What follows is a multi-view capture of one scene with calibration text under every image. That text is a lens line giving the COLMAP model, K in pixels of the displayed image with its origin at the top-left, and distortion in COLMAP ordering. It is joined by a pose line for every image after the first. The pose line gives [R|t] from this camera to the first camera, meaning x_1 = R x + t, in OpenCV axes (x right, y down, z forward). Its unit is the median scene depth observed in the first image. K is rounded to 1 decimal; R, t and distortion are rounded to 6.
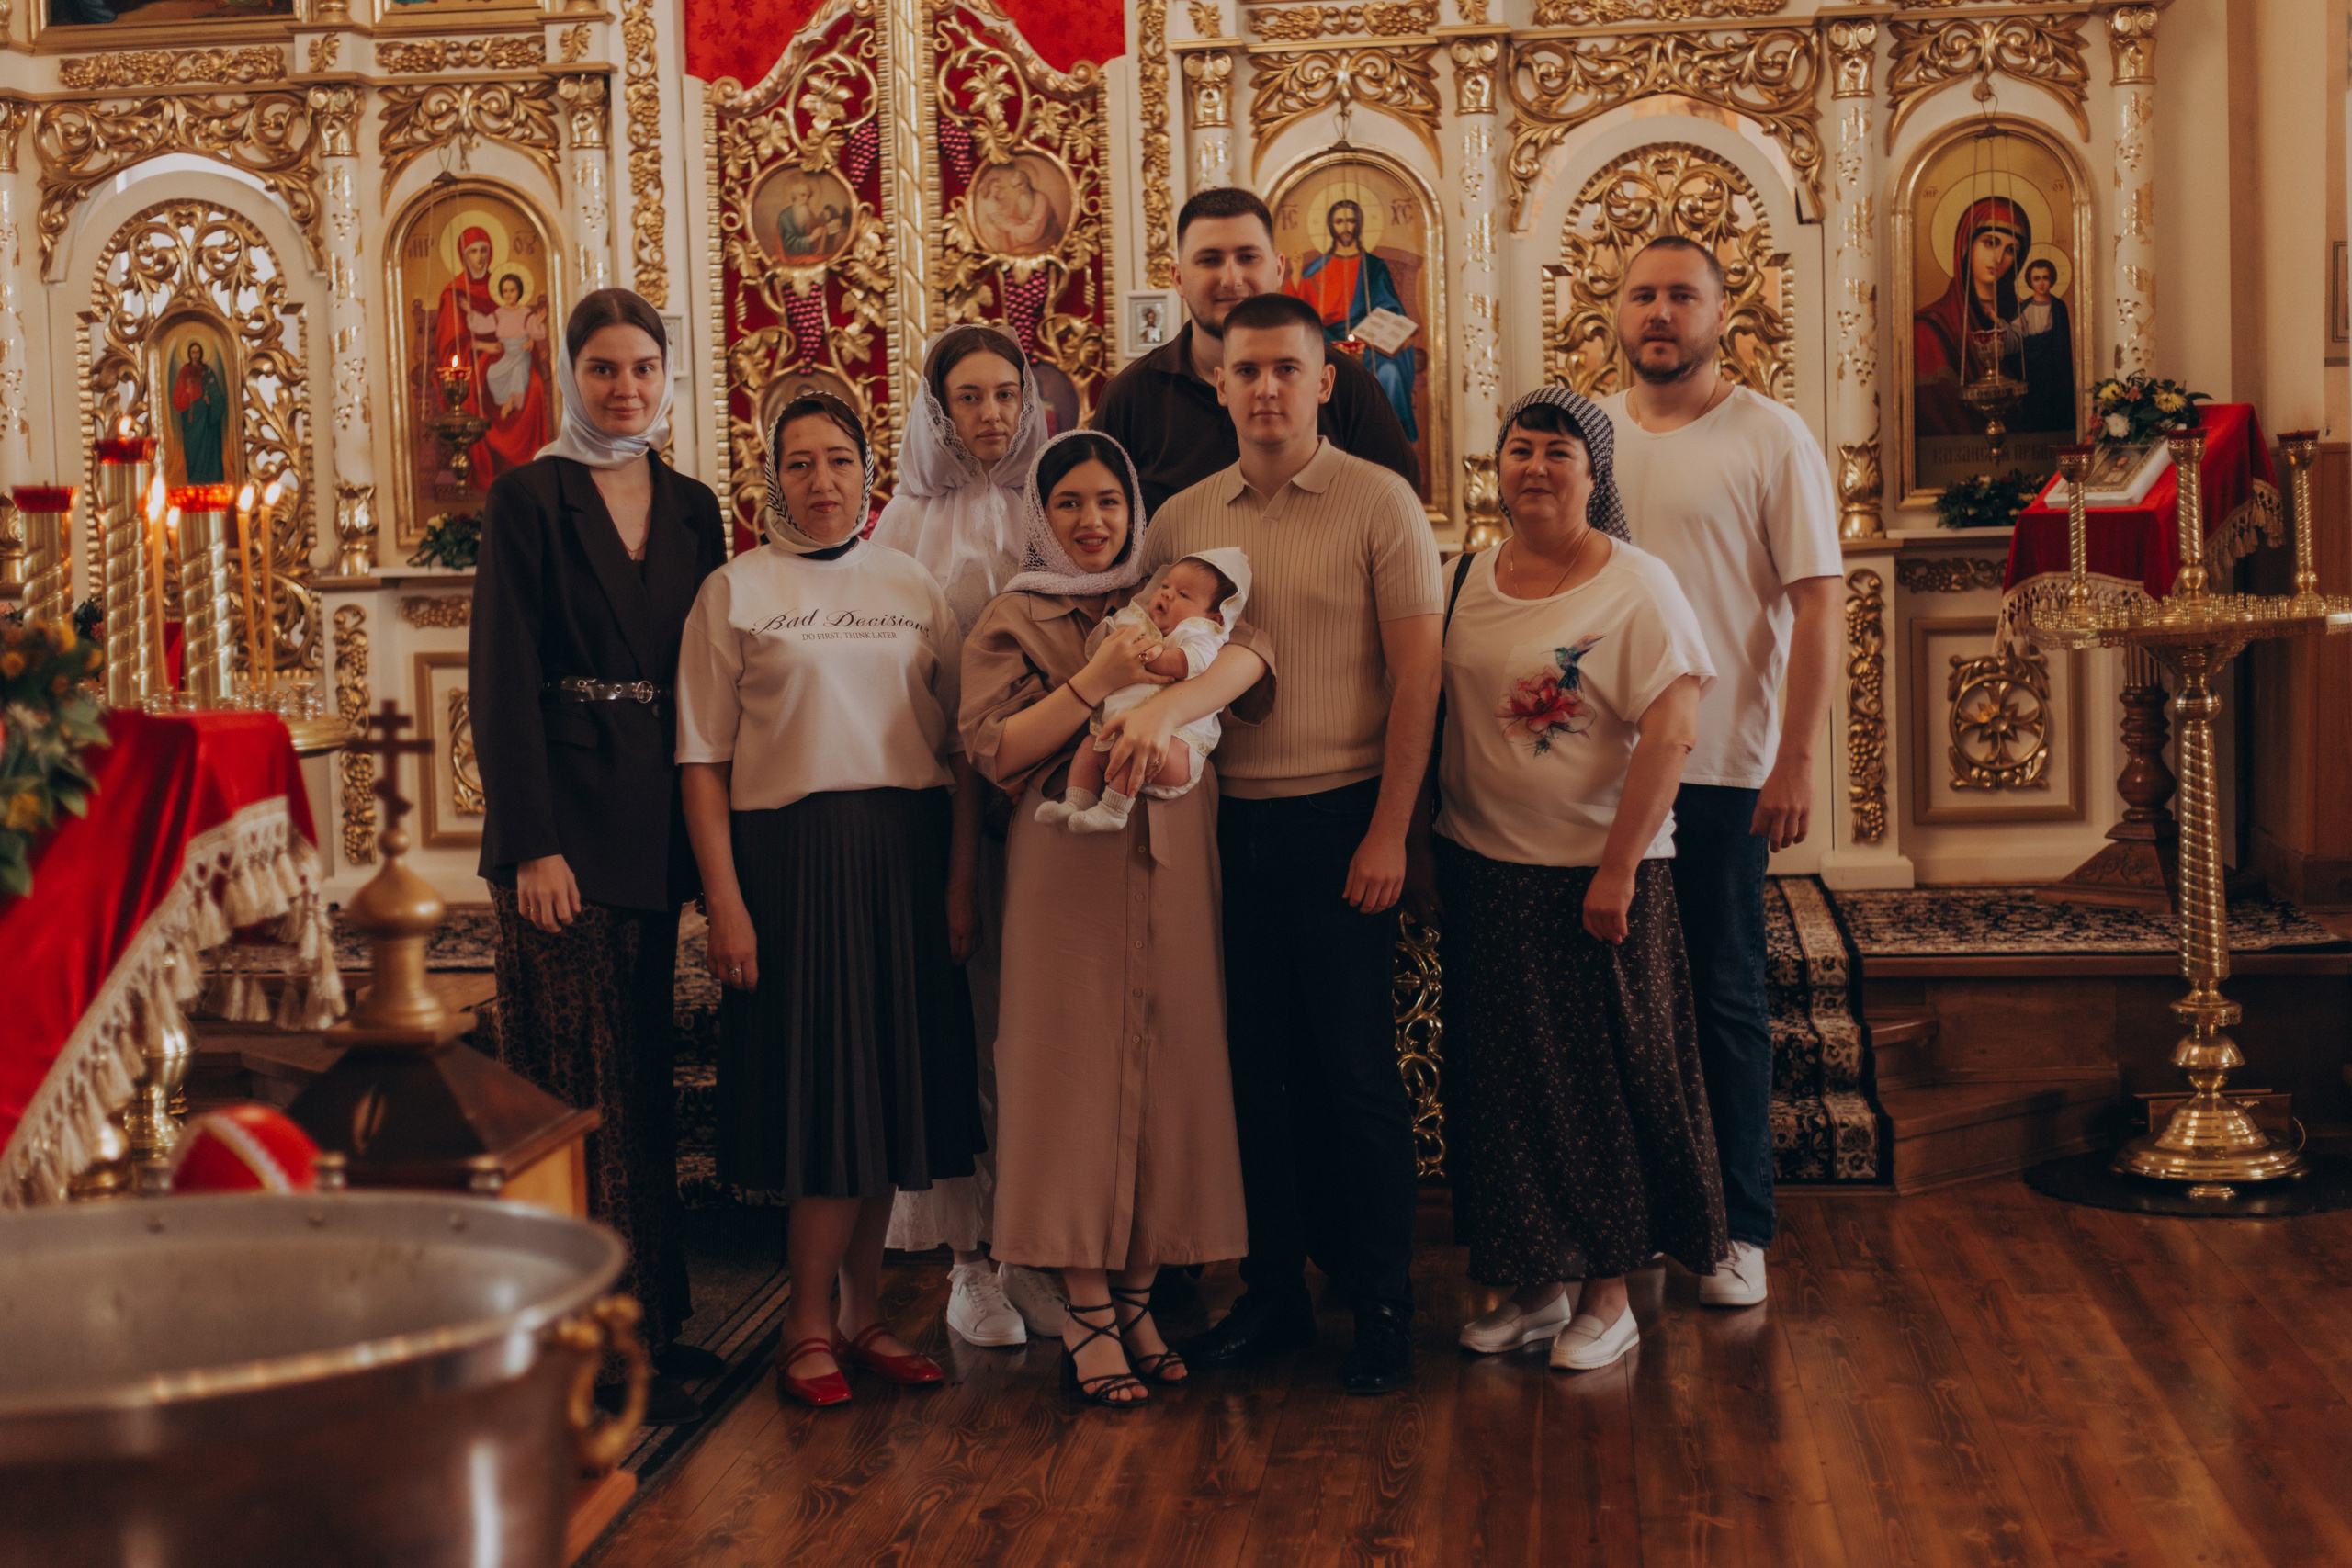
lens RADIAL K [[3637.7, 0, 1231.9], [0, 3637.7, 838.2], [0, 0, 1]] dist [0.023260, 0.000000]
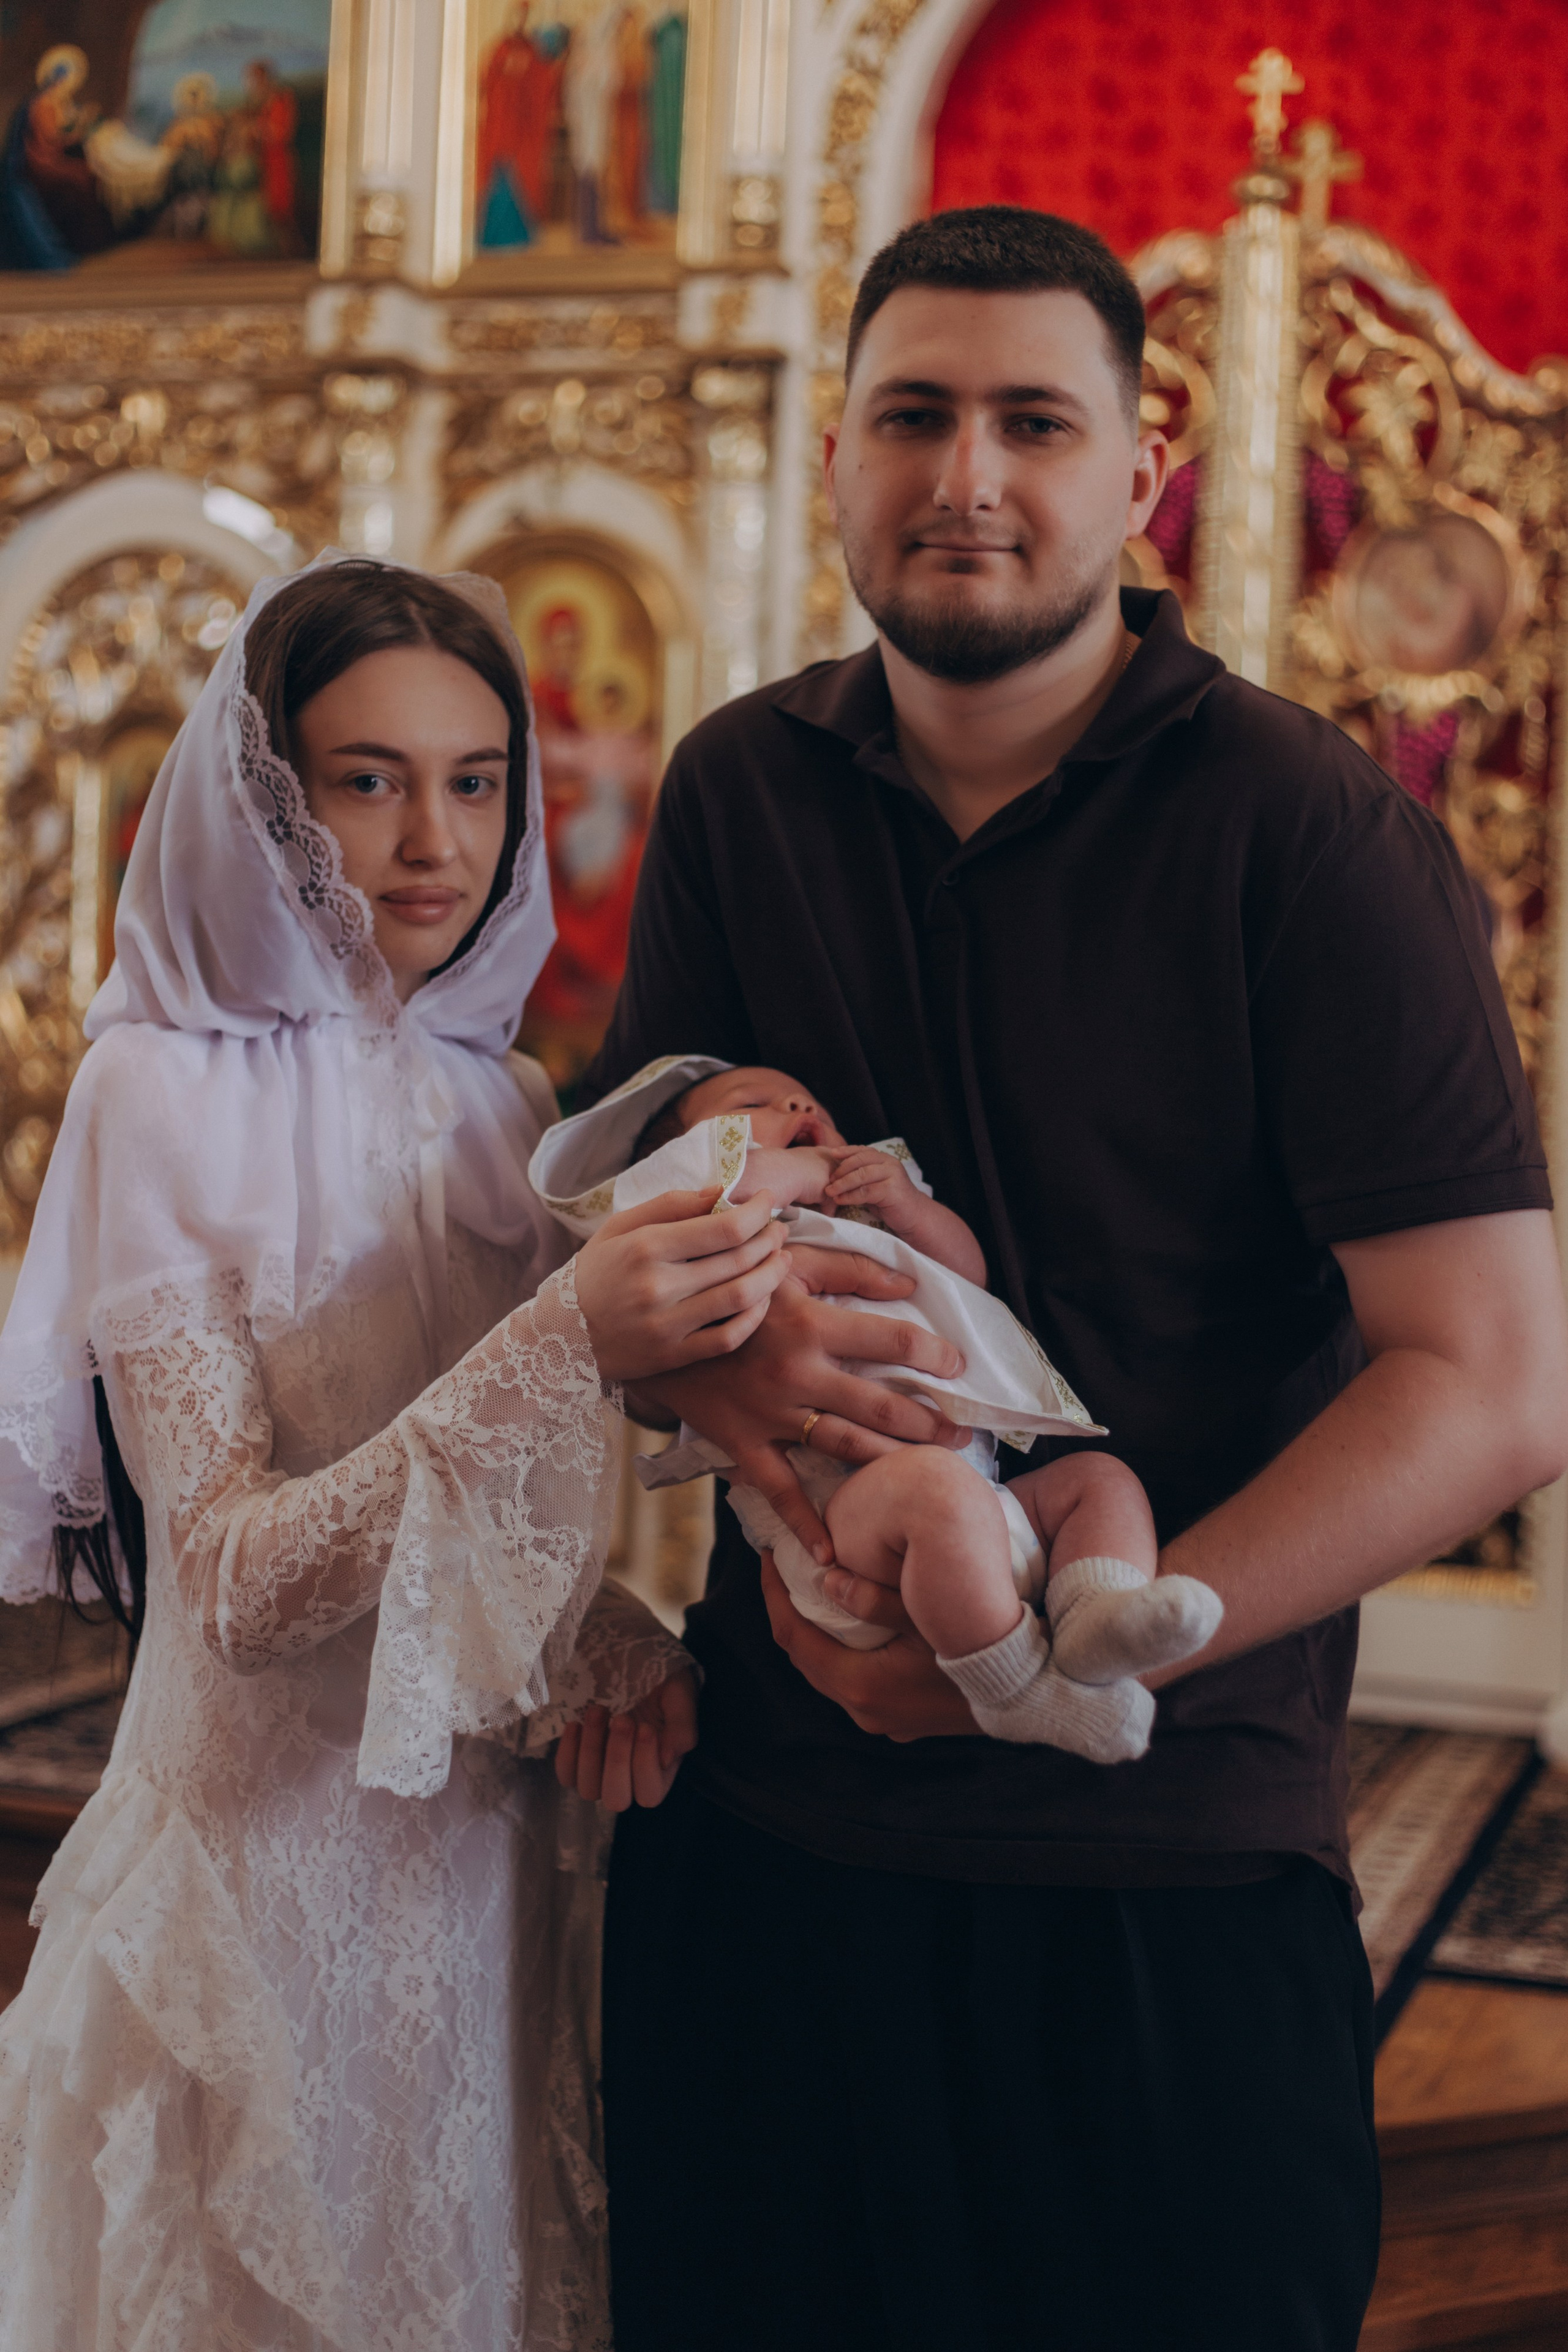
lens RADIAL K [[3638.0, 0, 757.3], [0, 3638.0, 1213.8], [0, 0, 1]] dist [0.023260, 0.000000]
pose [[0.975281, 0.076872, -0.207164, -0.033198], [-0.087779, 0.995169, -0.043965, -0.035062], [0.202784, 0.061063, 0.977318, 0.388776]]
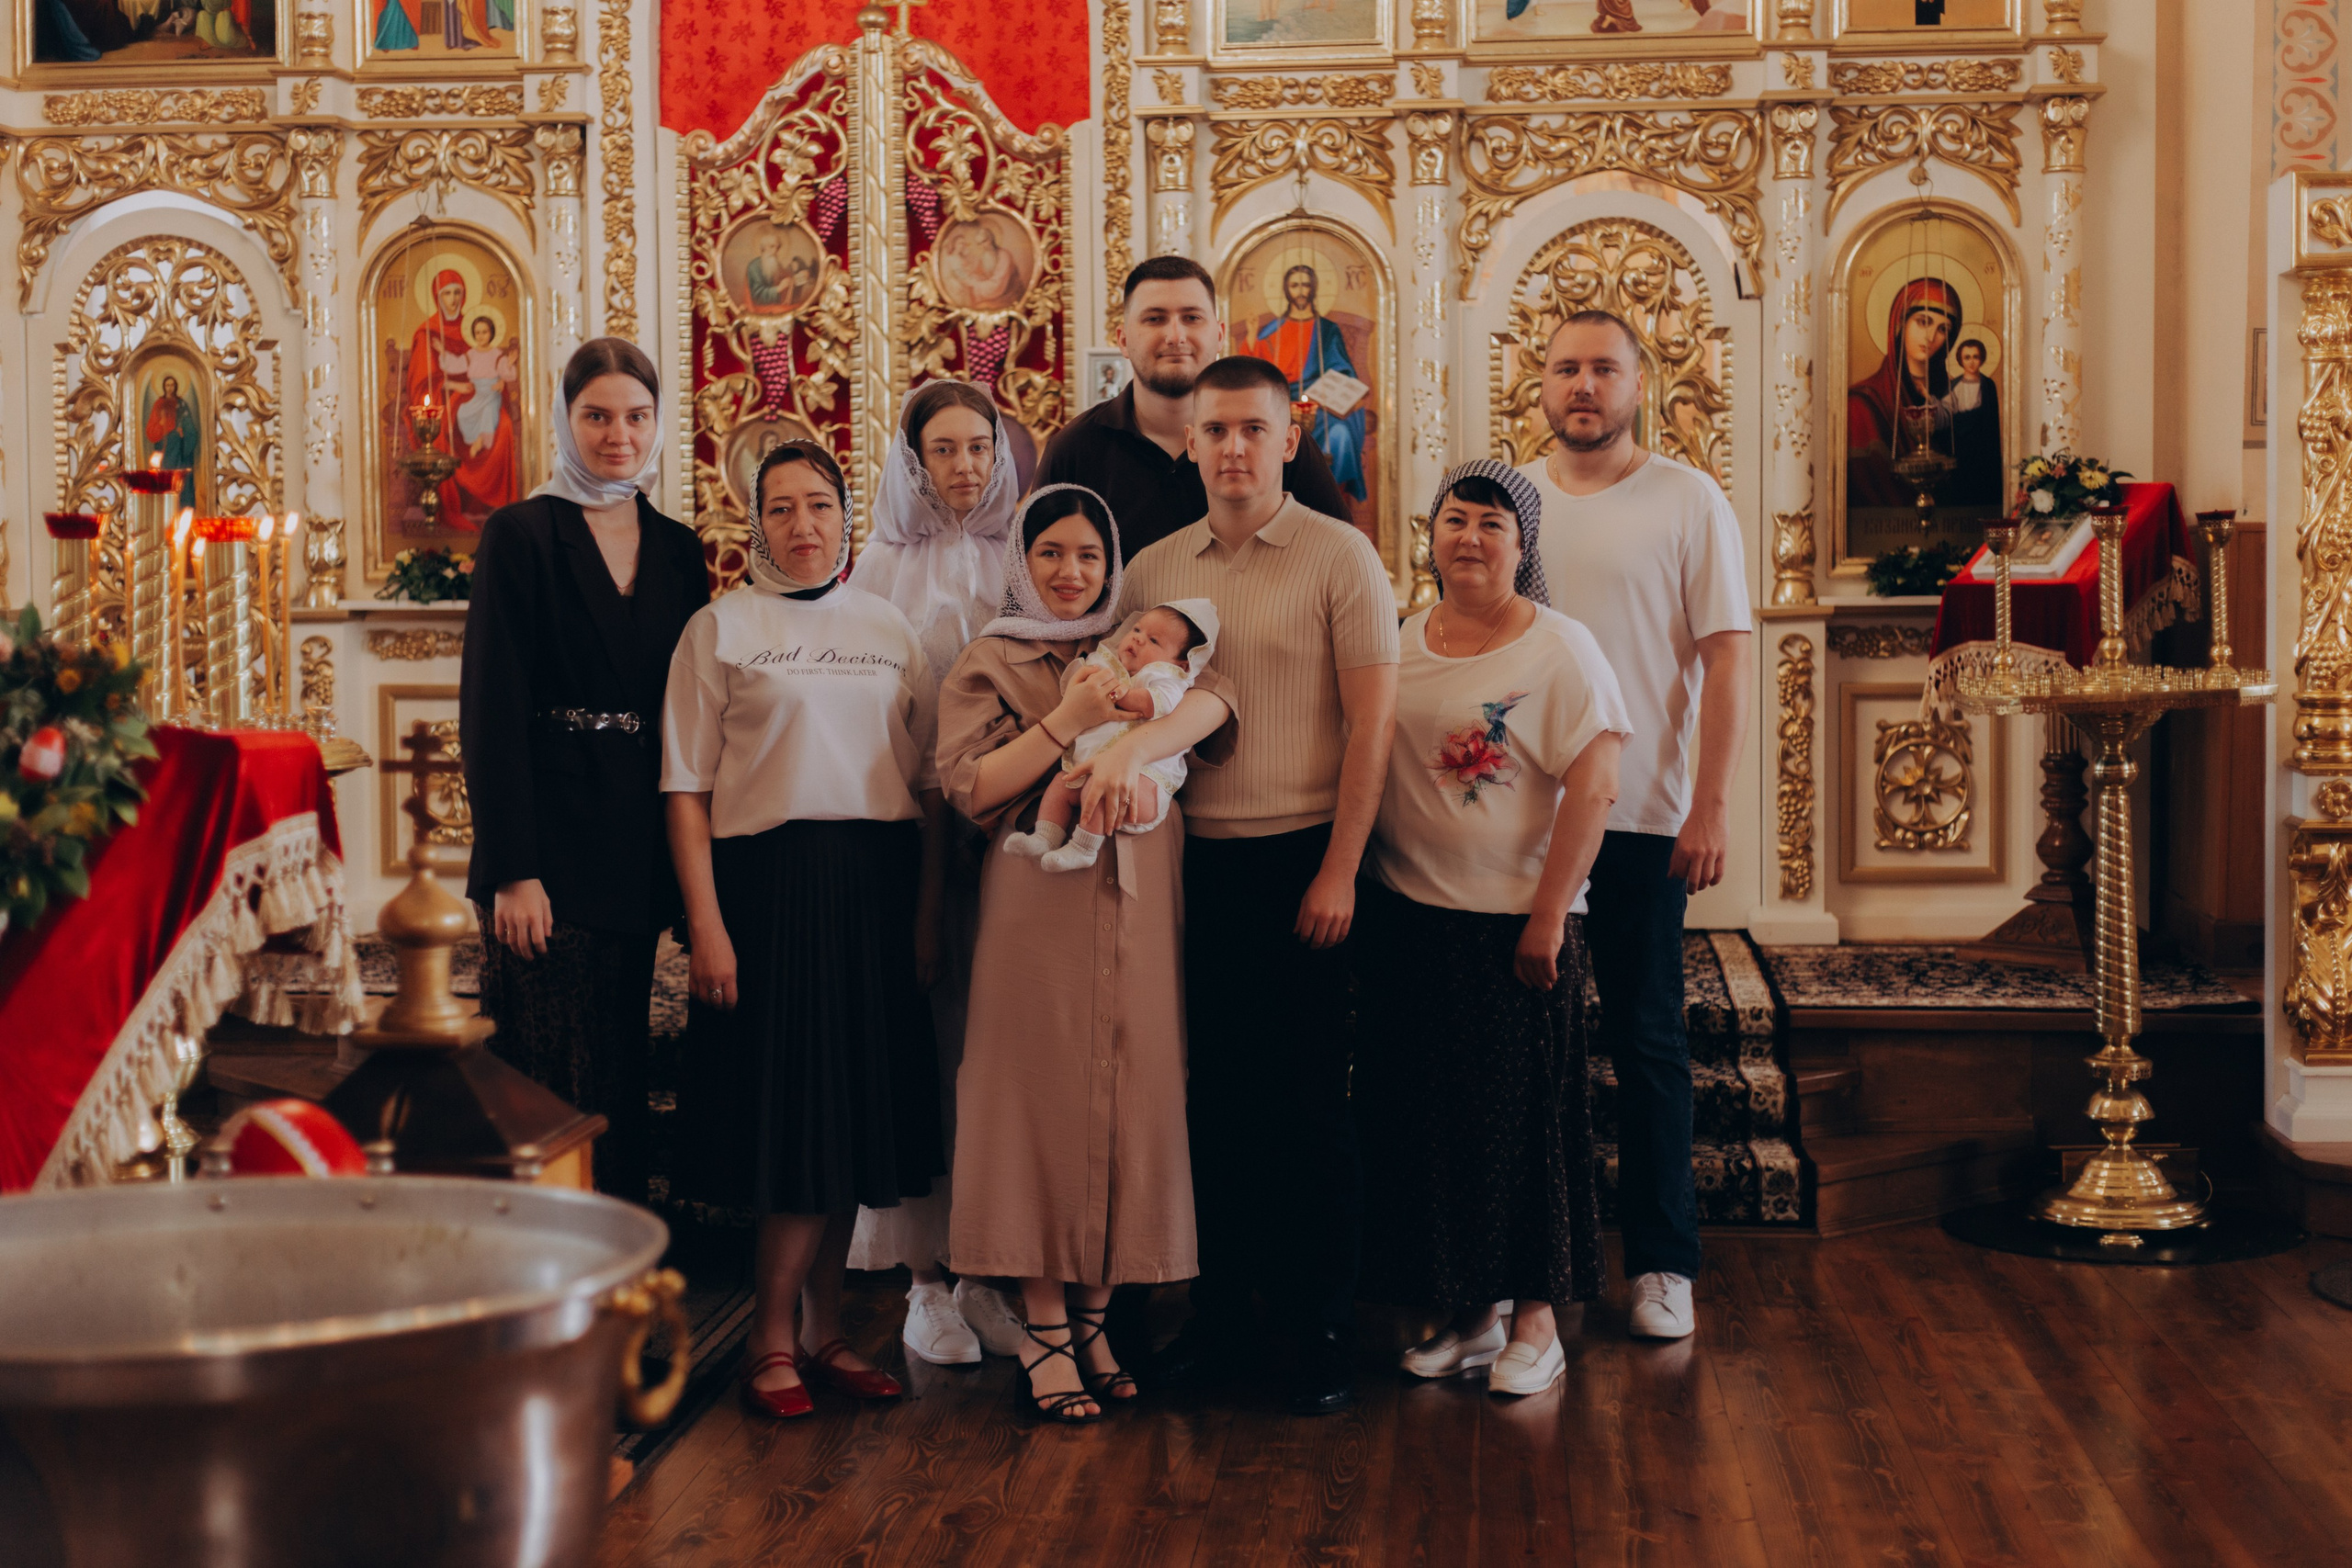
lens RADIAL K [[3637.7, 0, 1244.8], [0, 3637.7, 830.1], [0, 0, 1]] dist [0.023260, 0.000000]
pose [[0.999470, 0.021038, 0.024835, -0.006767], [-0.020610, 0.999637, -0.017368, 0.002641], [-0.025191, 0.016847, 0.999541, -0.025181]]
